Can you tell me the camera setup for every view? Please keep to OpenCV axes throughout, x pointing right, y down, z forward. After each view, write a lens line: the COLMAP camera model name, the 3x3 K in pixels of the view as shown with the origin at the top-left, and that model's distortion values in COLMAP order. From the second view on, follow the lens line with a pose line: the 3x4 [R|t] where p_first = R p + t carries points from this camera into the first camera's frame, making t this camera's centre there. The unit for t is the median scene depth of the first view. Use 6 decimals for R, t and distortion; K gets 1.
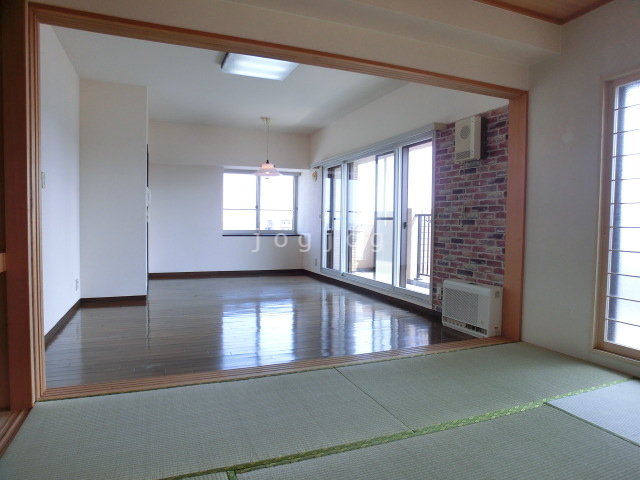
lens RADIAL K [[404.9, 0, 316.7], [0, 404.9, 241.1], [0, 0, 1]] dist [-0.040073, -0.000757]
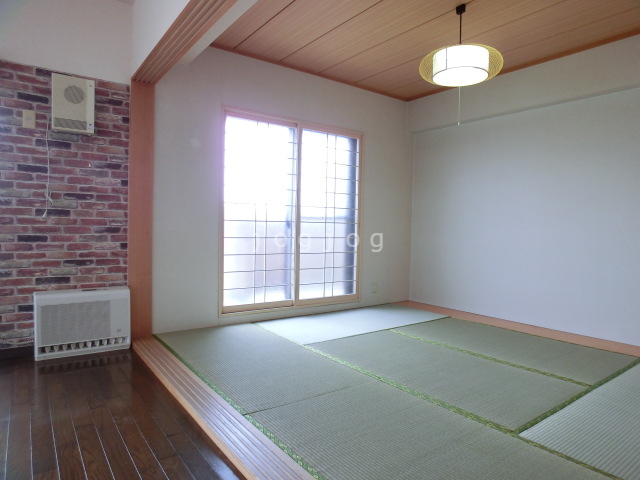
lens RADIAL K [[404.9, 0, 317.0], [0, 404.9, 240.1], [0, 0, 1]] dist [-0.040073, -0.000757]
pose [[-0.234522, -0.063877, 0.970010, -0.469806], [0.012571, 0.997556, 0.068731, -0.041710], [-0.972029, 0.028313, -0.233146, 0.720303]]
